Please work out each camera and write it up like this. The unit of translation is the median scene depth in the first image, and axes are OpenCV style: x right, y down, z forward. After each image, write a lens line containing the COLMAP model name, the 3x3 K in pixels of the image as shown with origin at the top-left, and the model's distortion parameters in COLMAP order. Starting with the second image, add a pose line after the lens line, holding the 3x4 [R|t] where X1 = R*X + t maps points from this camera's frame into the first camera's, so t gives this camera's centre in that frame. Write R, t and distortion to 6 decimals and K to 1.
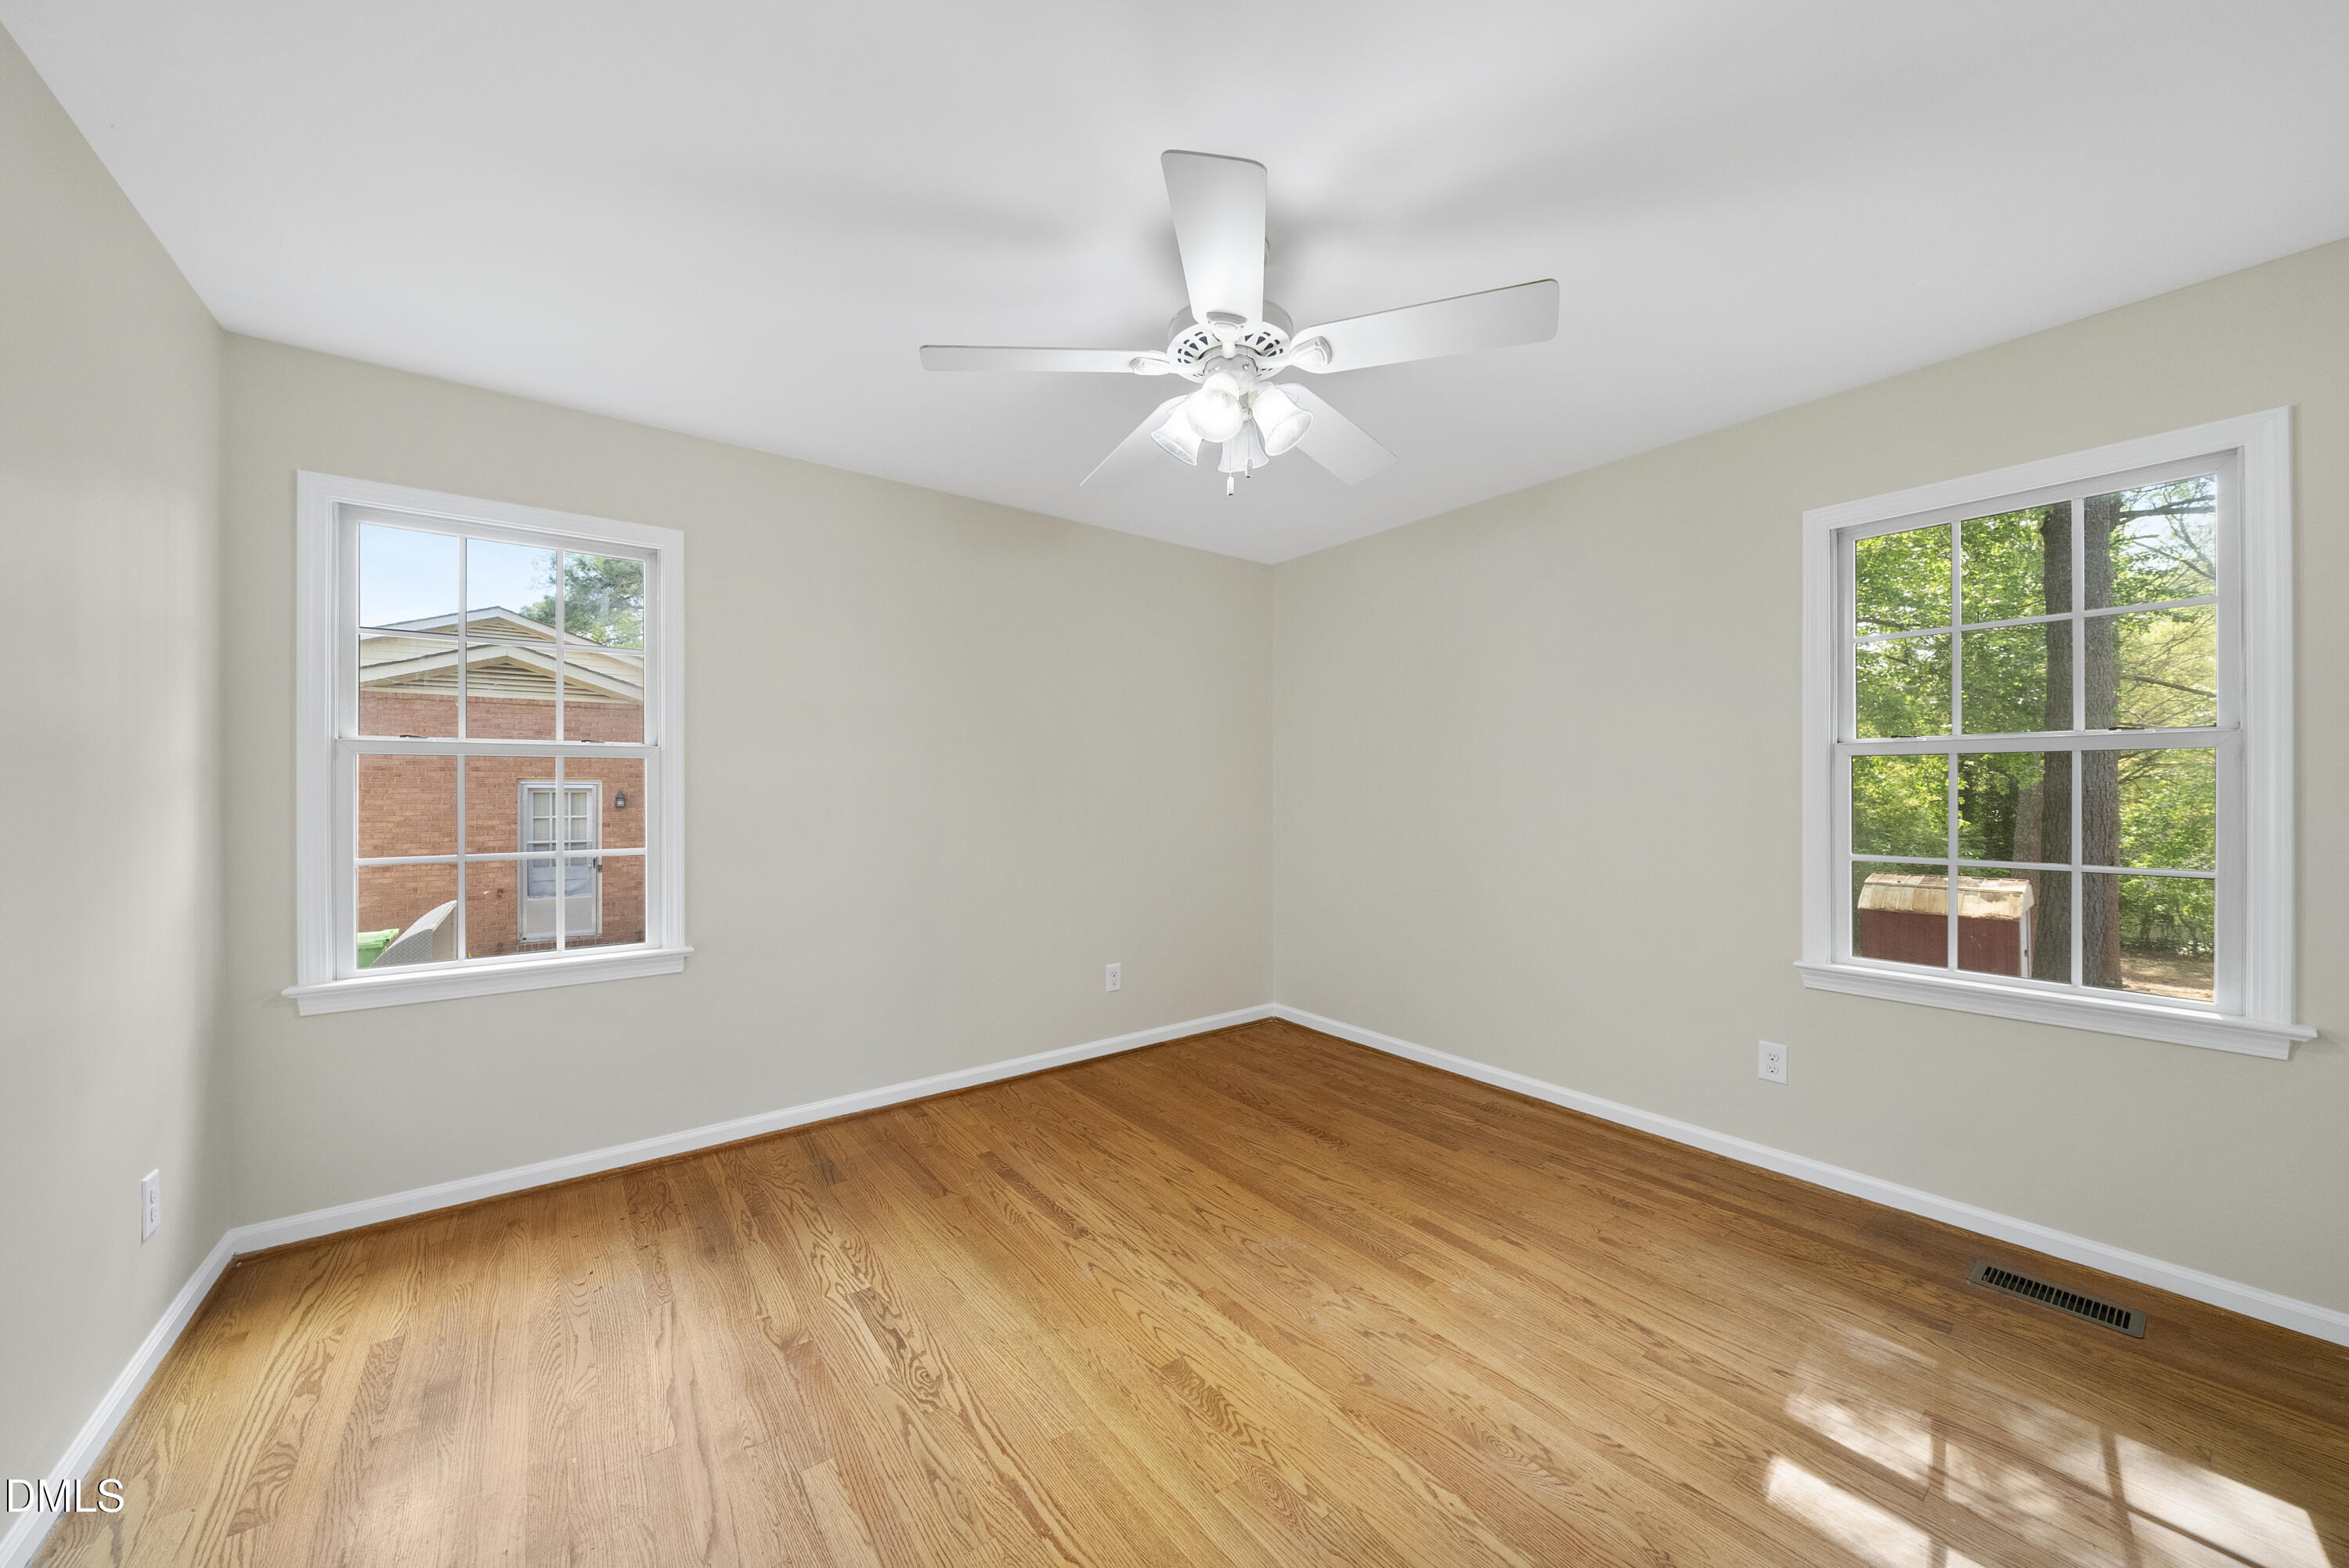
lens RADIAL K [[837.8, 0, 1172.0], [0, 837.8, 793.2], [0, 0, 1]] dist [-0.007642, -0.000157]
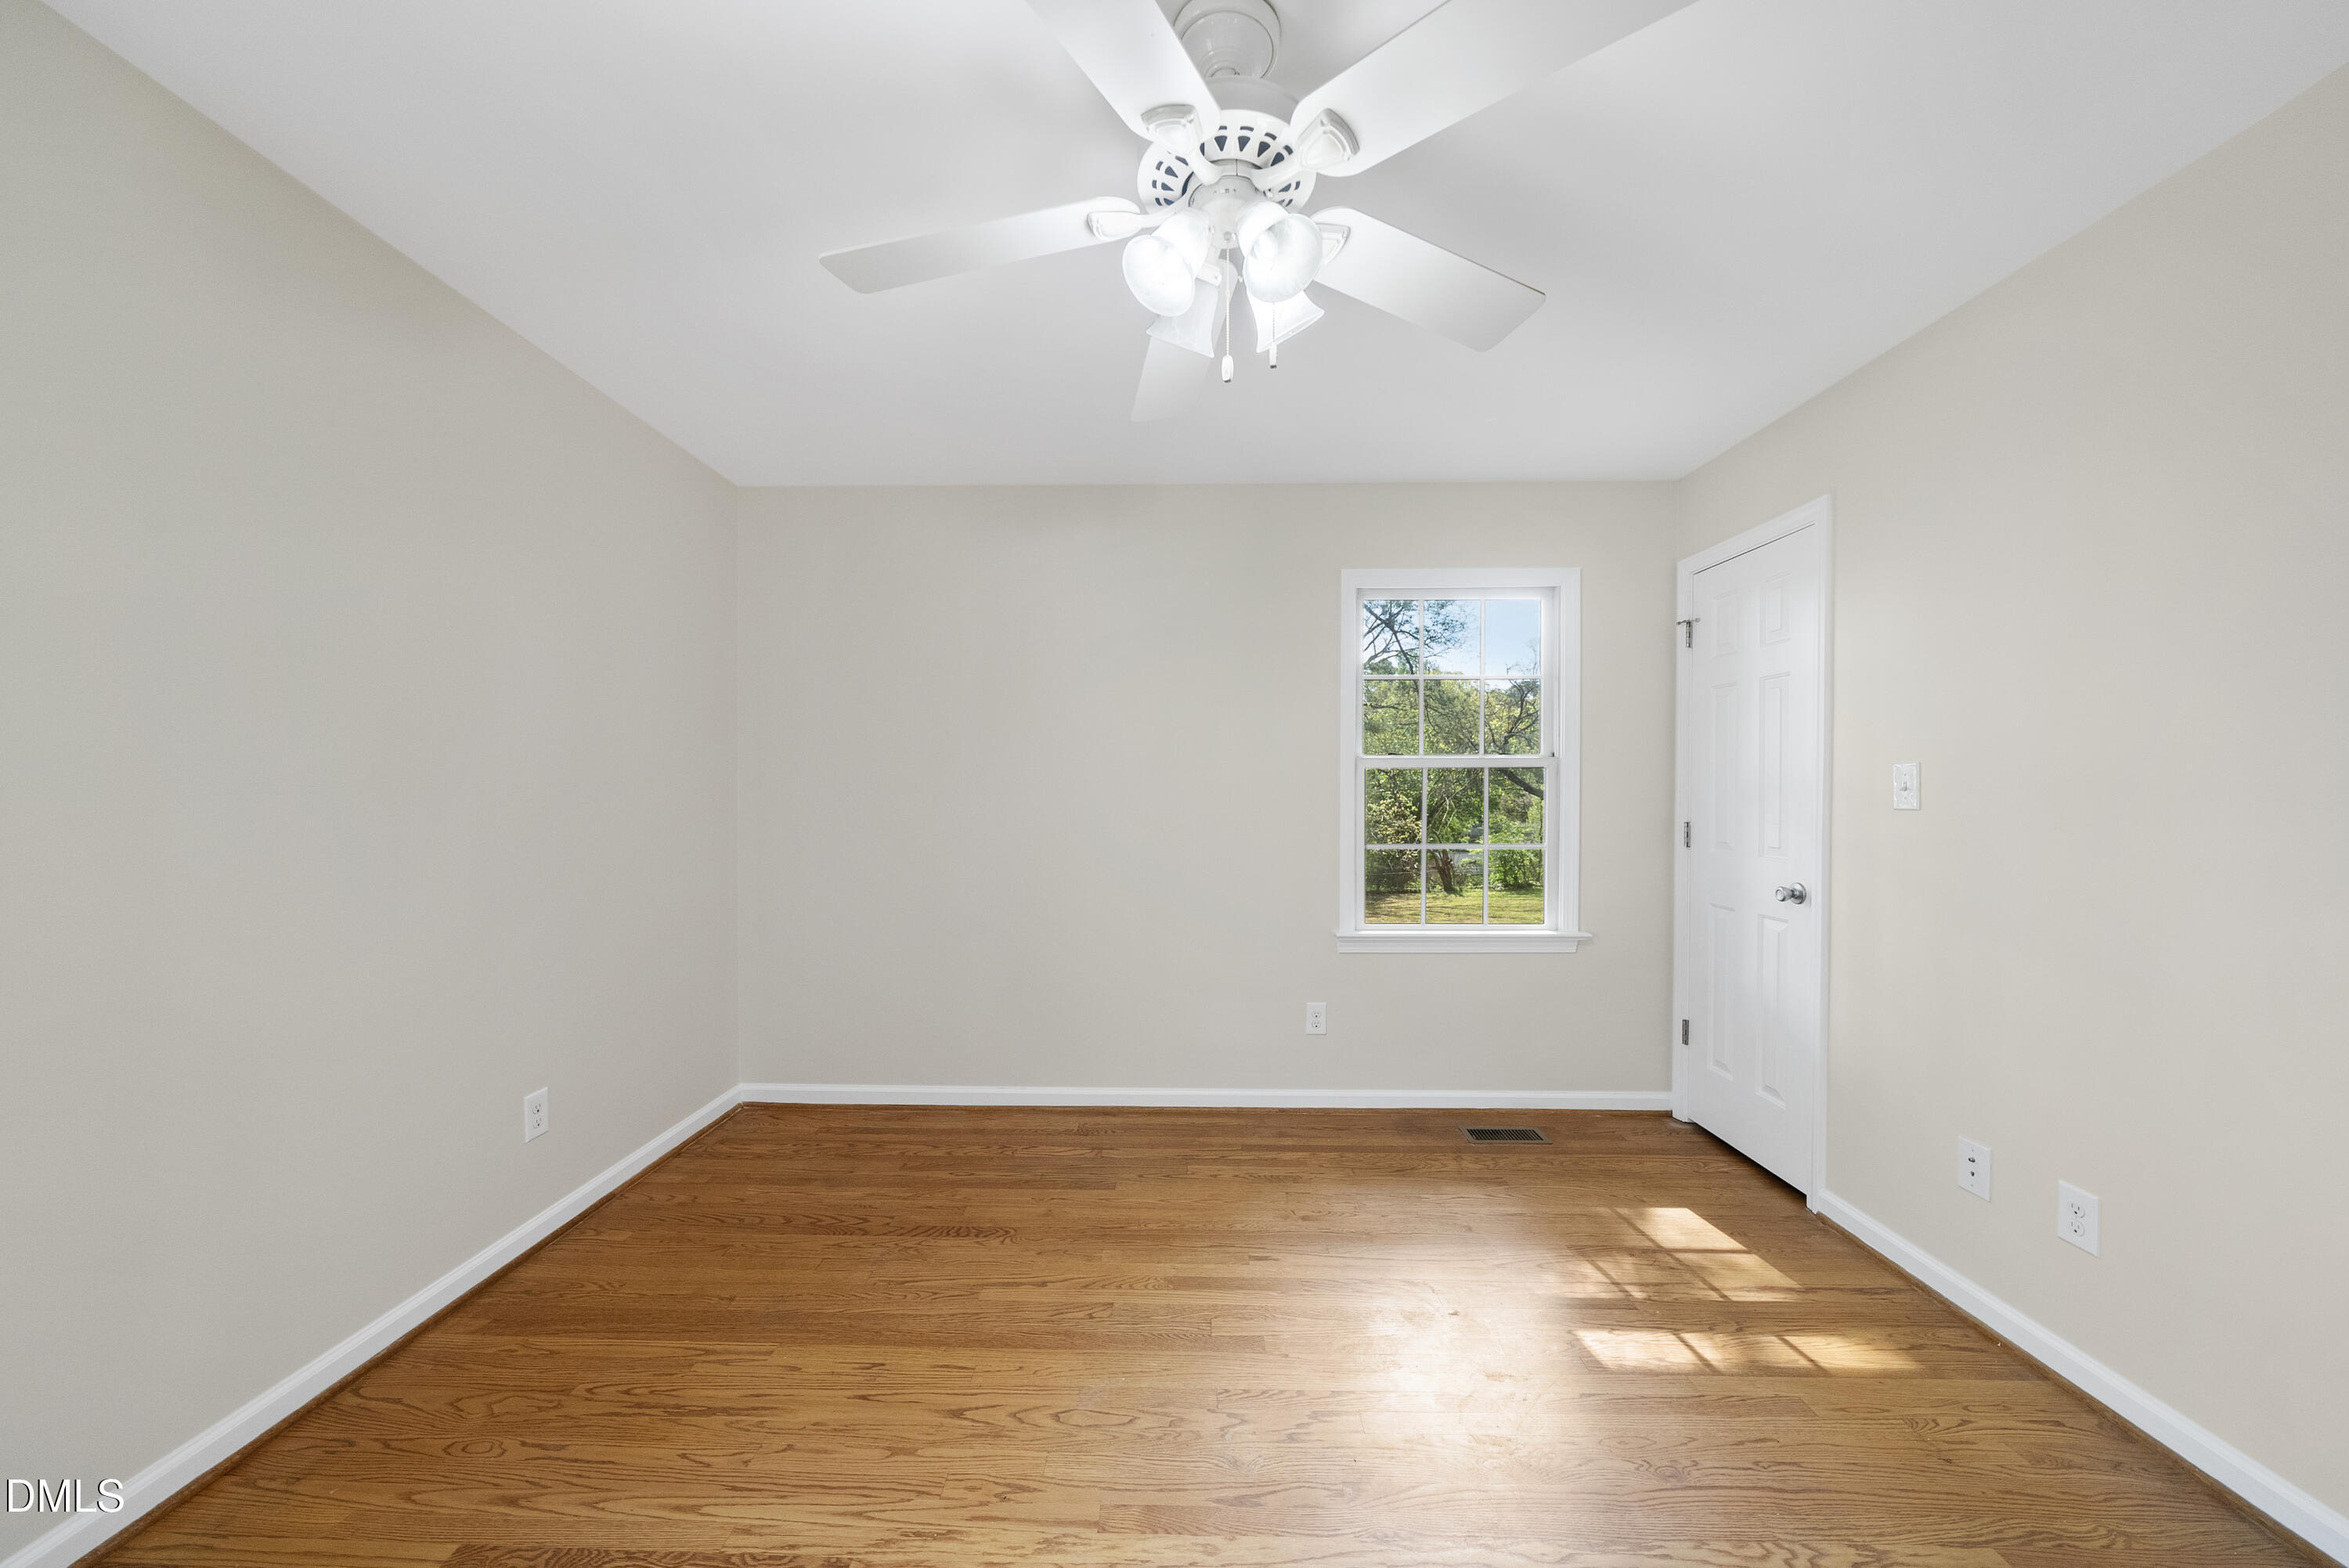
lens RADIAL K [[837.8, 0, 1172.0], [0, 837.8, 793.2], [0, 0, 1]] dist [-0.007642, -0.000157]
pose [[0.617047, -0.001164, 0.786926, -0.353153], [0.003357, 0.999994, -0.001153, -0.003823], [-0.786919, 0.003354, 0.617047, 0.398119]]
